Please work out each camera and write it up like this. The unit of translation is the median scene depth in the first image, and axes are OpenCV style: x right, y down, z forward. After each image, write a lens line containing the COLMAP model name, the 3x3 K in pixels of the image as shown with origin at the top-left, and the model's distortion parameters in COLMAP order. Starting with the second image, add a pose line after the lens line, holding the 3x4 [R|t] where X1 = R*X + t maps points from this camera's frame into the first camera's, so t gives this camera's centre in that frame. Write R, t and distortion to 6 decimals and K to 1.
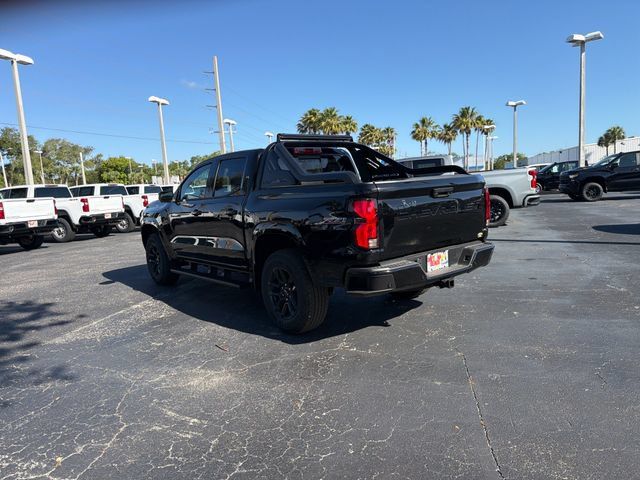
lens RADIAL K [[451.8, 0, 314.8], [0, 451.8, 242.2], [0, 0, 1]] dist [0.051634, -0.065137]
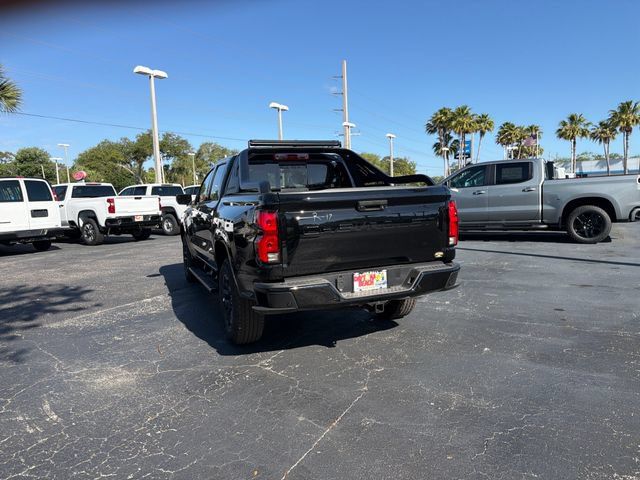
lens RADIAL K [[451.8, 0, 314.8], [0, 451.8, 236.8], [0, 0, 1]] dist [0.051634, -0.065137]
pose [[0.957600, 0.050207, -0.283693, 0.334984], [-0.054144, 0.998515, -0.006049, -0.028399], [0.282968, 0.021153, 0.958896, 0.087161]]
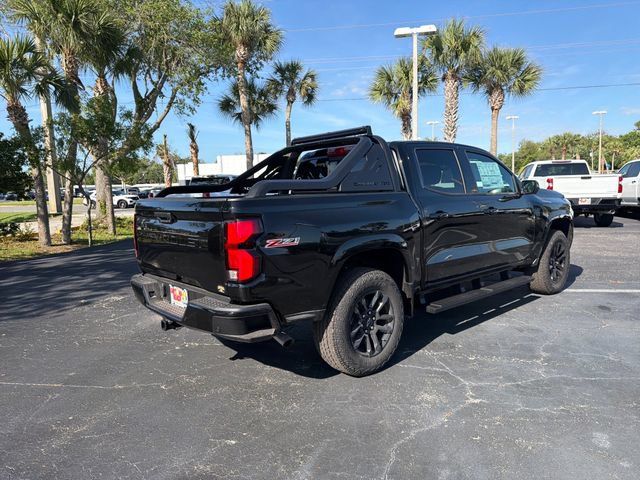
lens RADIAL K [[451.8, 0, 315.5], [0, 451.8, 240.6], [0, 0, 1]] dist [0.051634, -0.065137]
pose [[0.044115, 0.175476, -0.983495, 0.887550], [-0.092362, 0.980953, 0.170880, -0.186460], [0.994748, 0.083300, 0.059483, 0.964041]]
